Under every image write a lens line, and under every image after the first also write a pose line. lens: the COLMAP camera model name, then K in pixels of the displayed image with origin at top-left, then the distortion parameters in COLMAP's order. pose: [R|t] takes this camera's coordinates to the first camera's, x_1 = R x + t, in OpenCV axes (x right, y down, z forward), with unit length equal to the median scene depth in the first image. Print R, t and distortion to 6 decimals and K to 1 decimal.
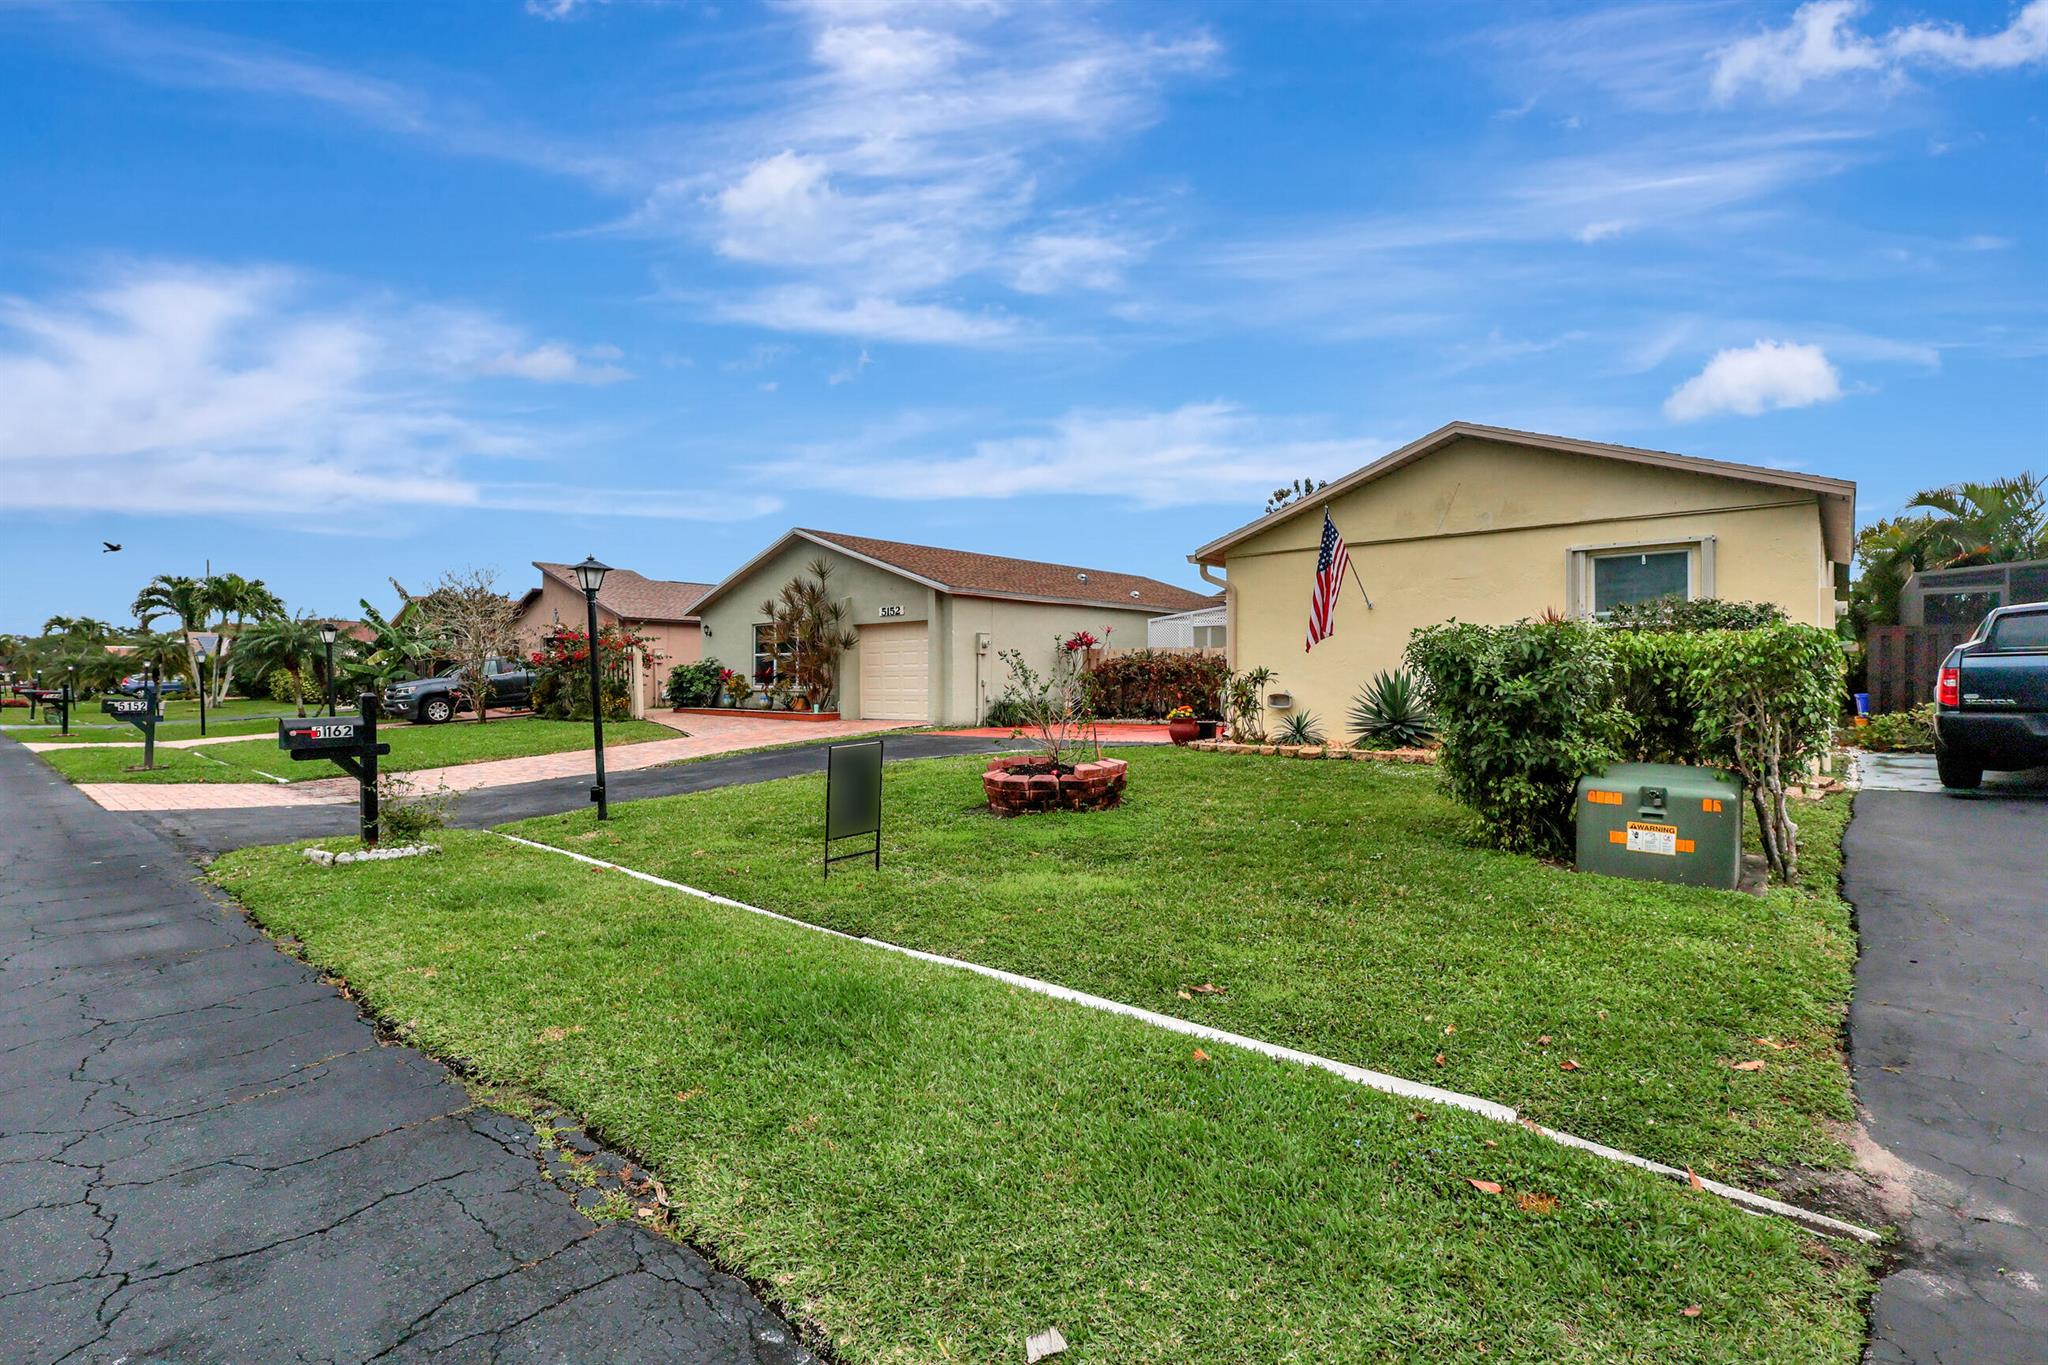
lens RADIAL K [[950.8, 0, 1024.0], [0, 950.8, 682.5], [0, 0, 1]] dist [0.001221, 0.000085]
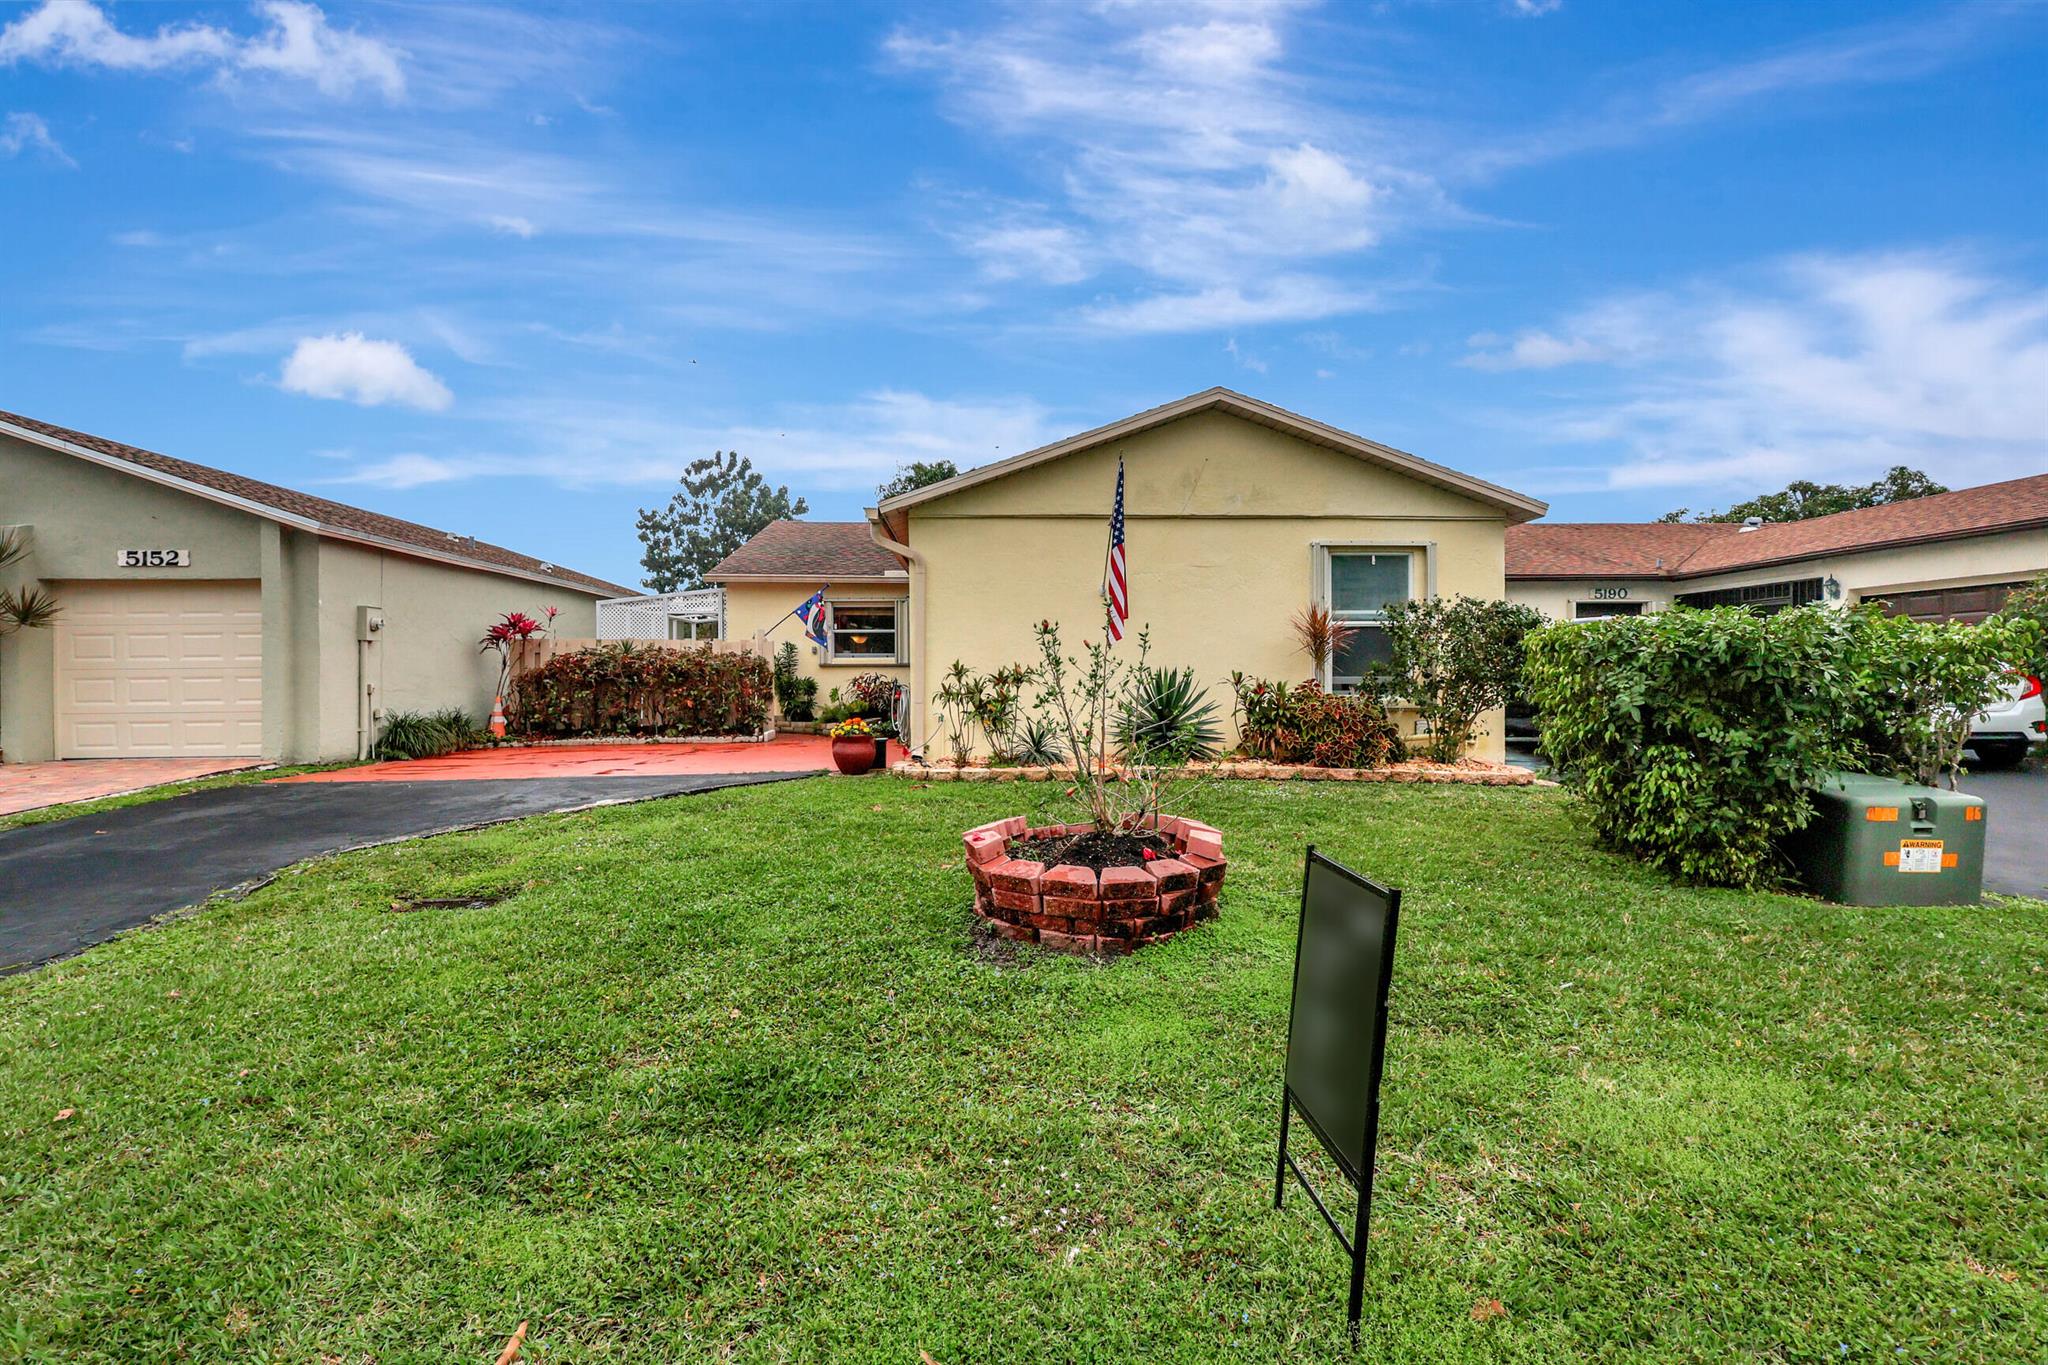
lens RADIAL K [[950.8, 0, 1024.0], [0, 950.8, 682.5], [0, 0, 1]] dist [0.001221, 0.000085]
pose [[0.722792, -0.003517, 0.691057, -0.165587], [0.006214, 0.999980, -0.001409, -0.000243], [-0.691038, 0.005313, 0.722799, 0.282824]]
